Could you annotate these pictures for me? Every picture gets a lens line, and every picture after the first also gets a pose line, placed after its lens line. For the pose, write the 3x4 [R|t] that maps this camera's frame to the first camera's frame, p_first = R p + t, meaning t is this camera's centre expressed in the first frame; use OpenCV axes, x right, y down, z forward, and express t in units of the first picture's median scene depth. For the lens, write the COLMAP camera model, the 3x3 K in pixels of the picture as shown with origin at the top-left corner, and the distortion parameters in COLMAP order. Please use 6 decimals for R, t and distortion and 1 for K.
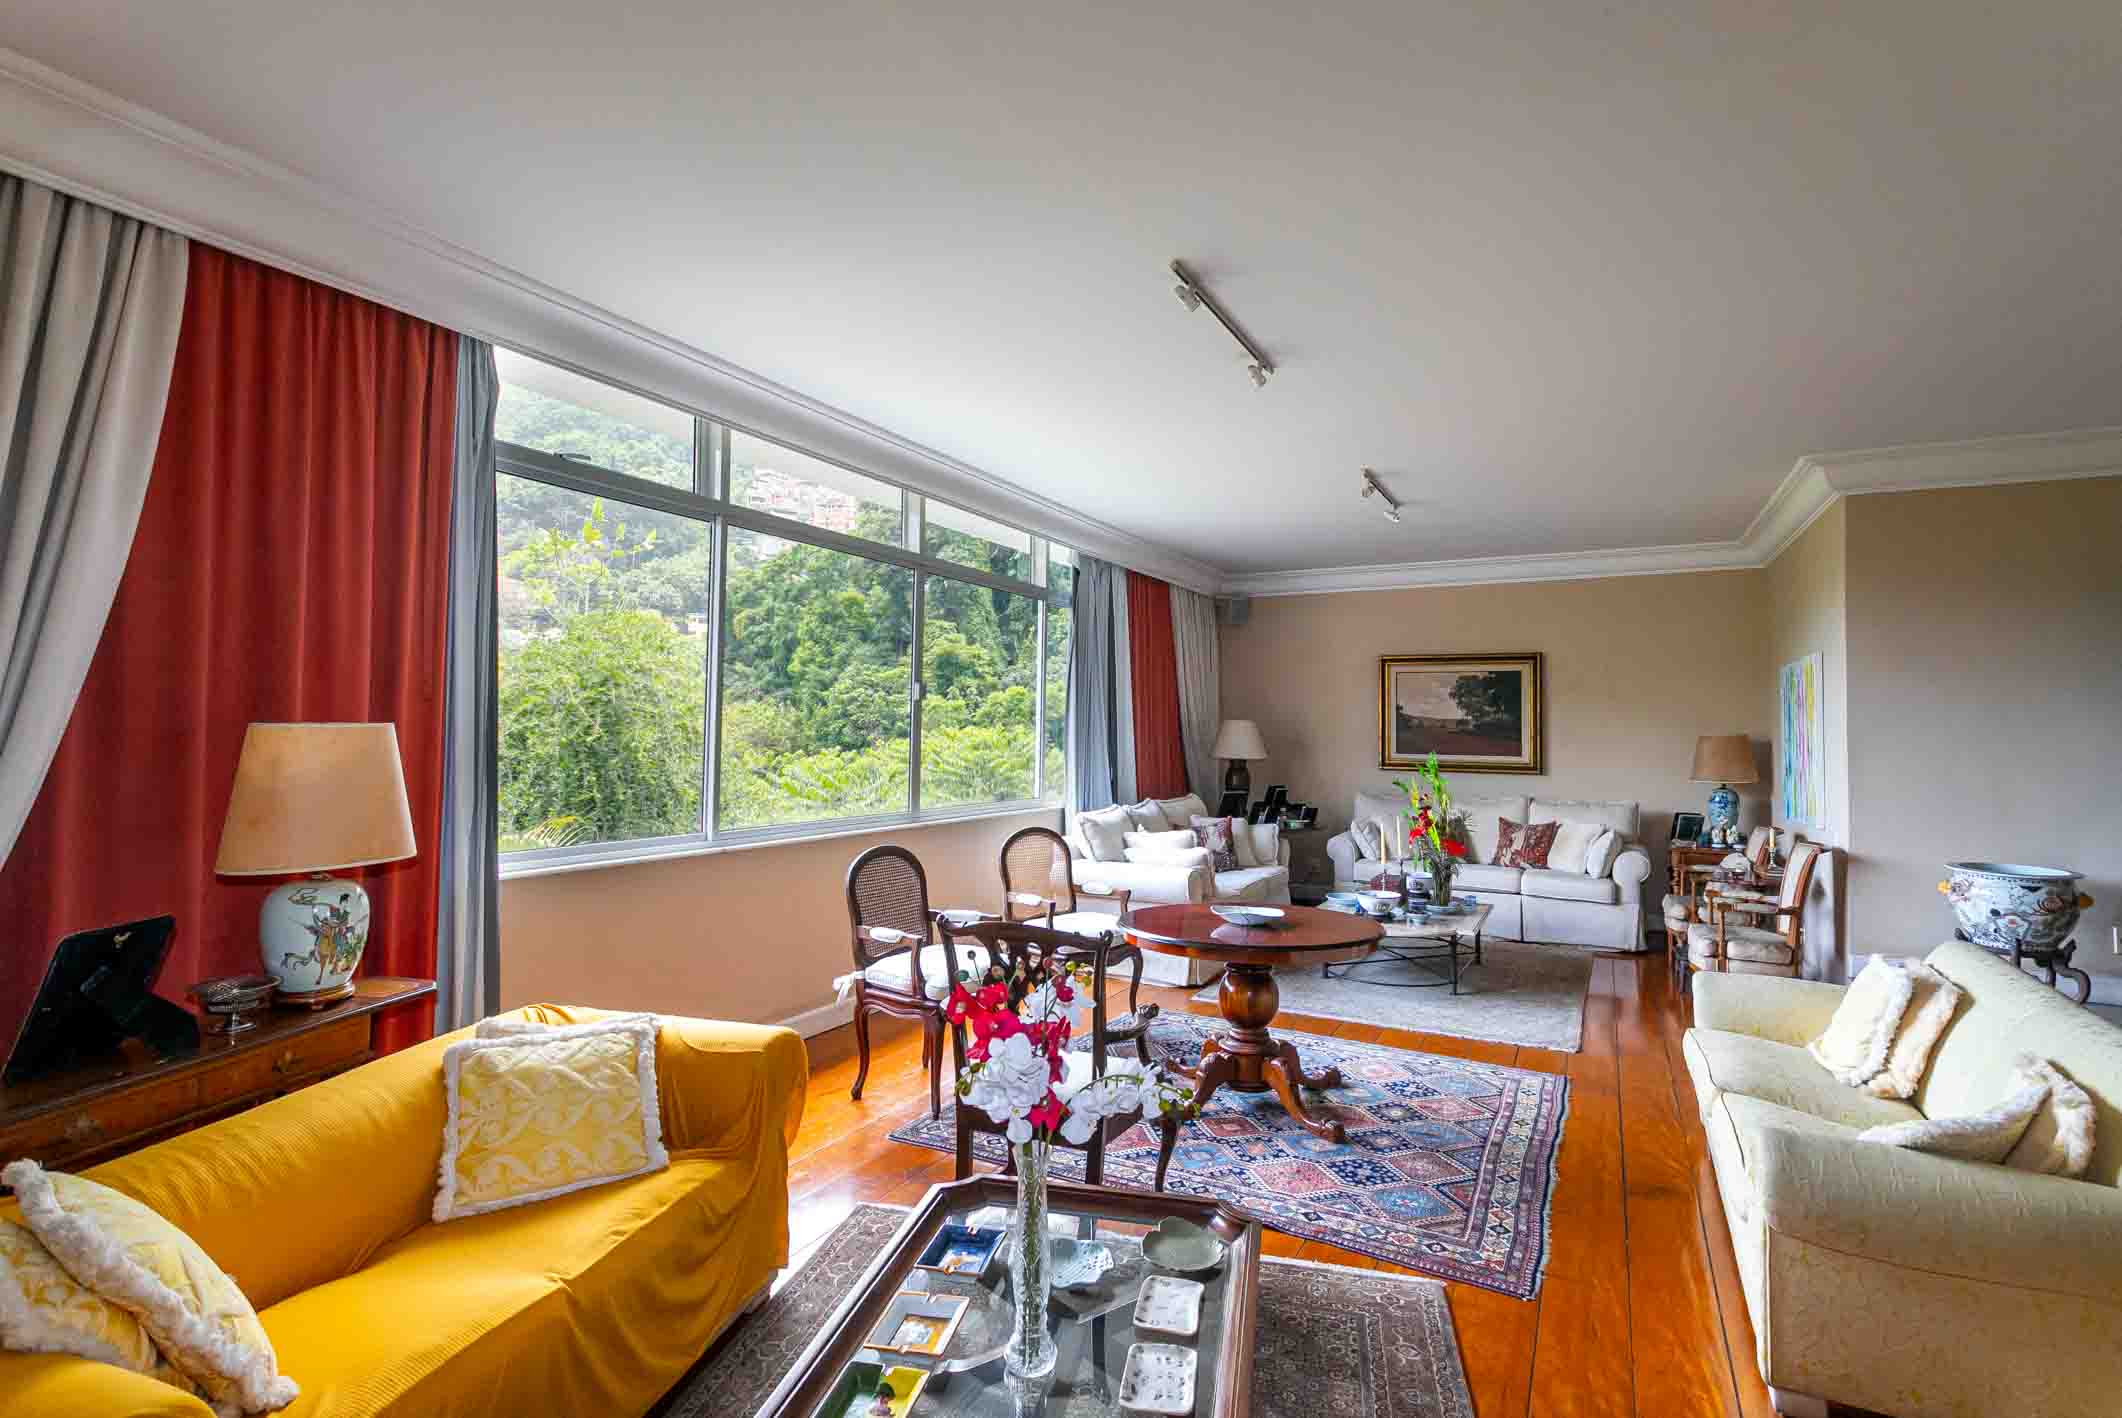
lens RADIAL K [[1025.2, 0, 1061.0], [0, 1025.2, 709.0], [0, 0, 1]] dist [0.001746, 0.000477]
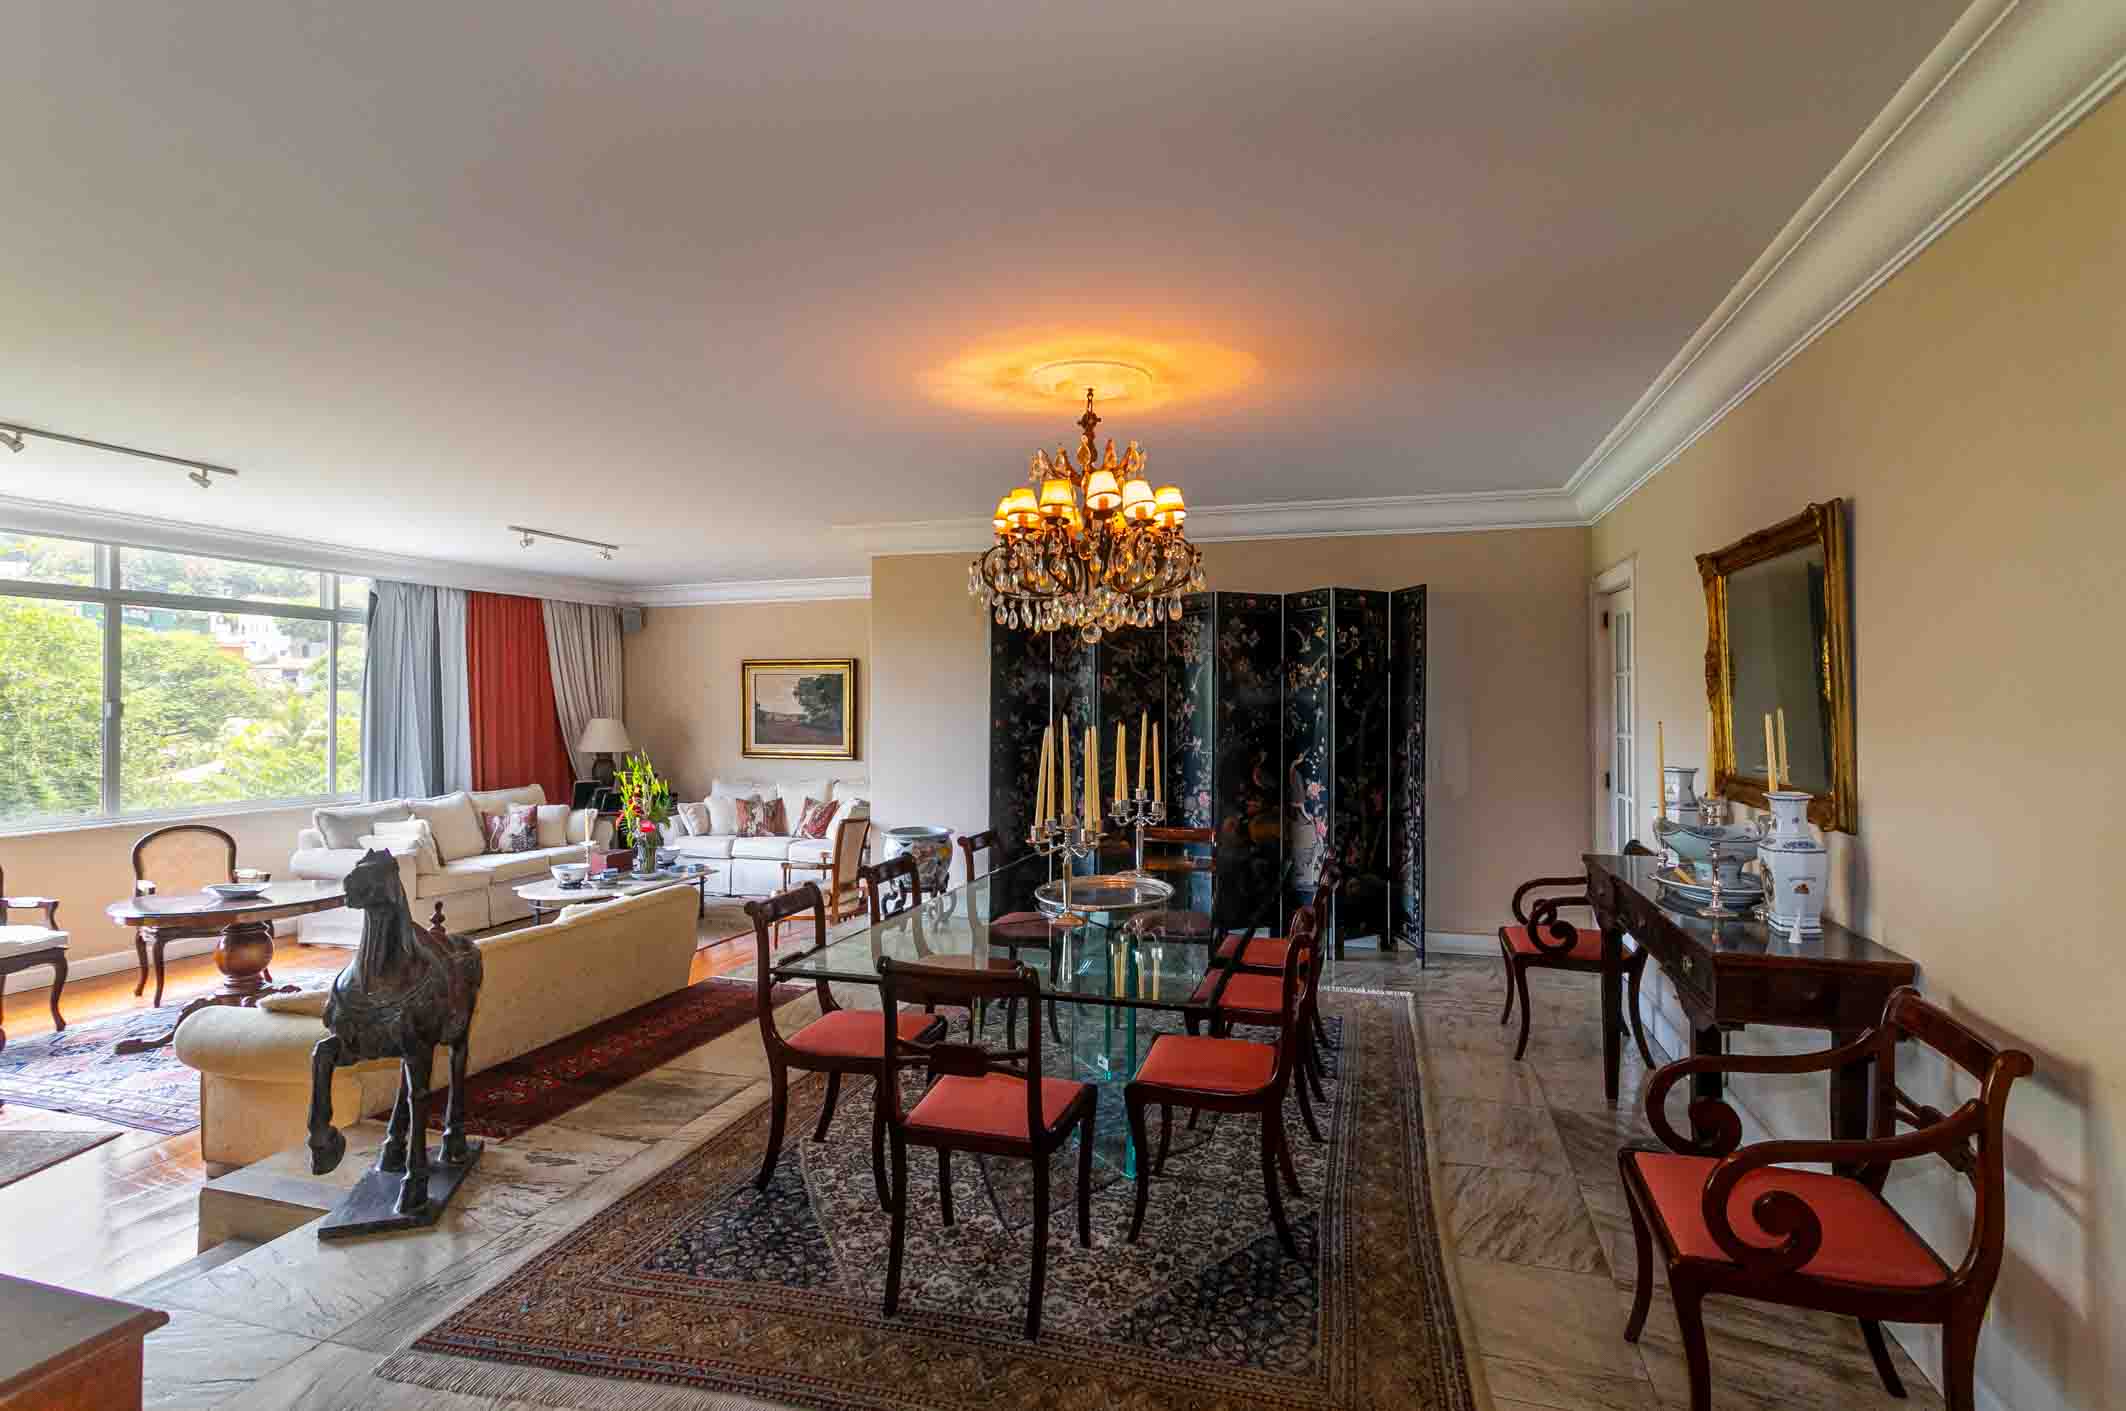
lens RADIAL K [[1030.9, 0, 1077.4], [0, 1030.9, 694.1], [0, 0, 1]] dist [0.000411, 0.000692]
pose [[0.981552, -0.009539, 0.190958, 0.566517], [0.006705, 0.999858, 0.015485, -0.035703], [-0.191079, -0.013919, 0.981476, -0.282683]]
